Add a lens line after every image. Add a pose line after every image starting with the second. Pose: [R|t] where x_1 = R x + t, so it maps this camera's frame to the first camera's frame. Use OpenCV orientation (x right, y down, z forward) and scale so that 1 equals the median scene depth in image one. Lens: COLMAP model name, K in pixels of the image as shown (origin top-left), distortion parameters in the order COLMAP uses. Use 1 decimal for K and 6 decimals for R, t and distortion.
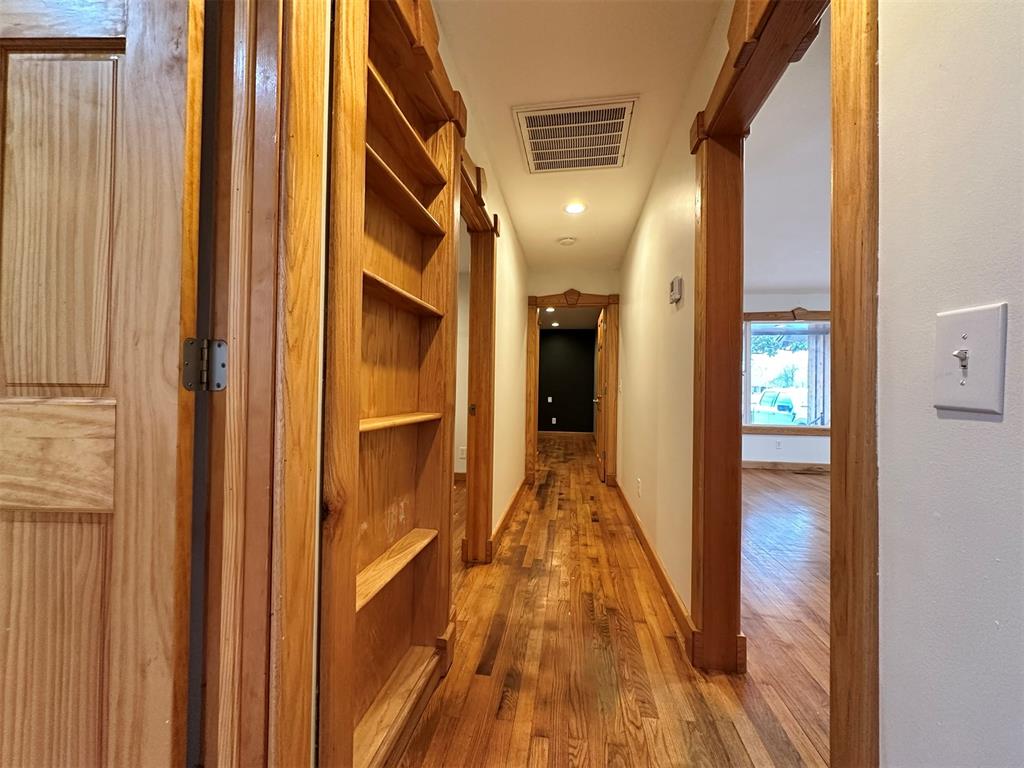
lens RADIAL K [[409.2, 0, 511.2], [0, 409.2, 388.4], [0, 0, 1]] dist [0.003904, -0.000263]
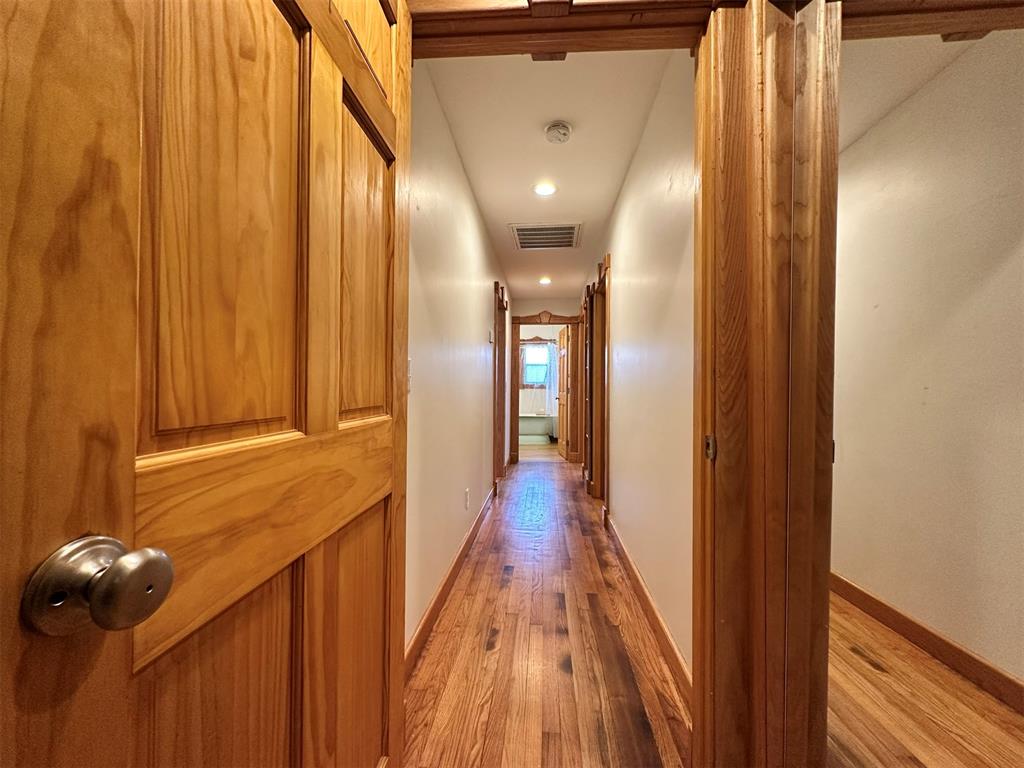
lens RADIAL K [[409.2, 0, 513.2], [0, 409.2, 388.6], [0, 0, 1]] dist [0.003904, -0.000263]
pose [[-0.997406, -0.022514, -0.068373, 0.273599], [-0.021768, 0.999695, -0.011644, 0.013216], [0.068614, -0.010125, -0.997592, 1.859173]]
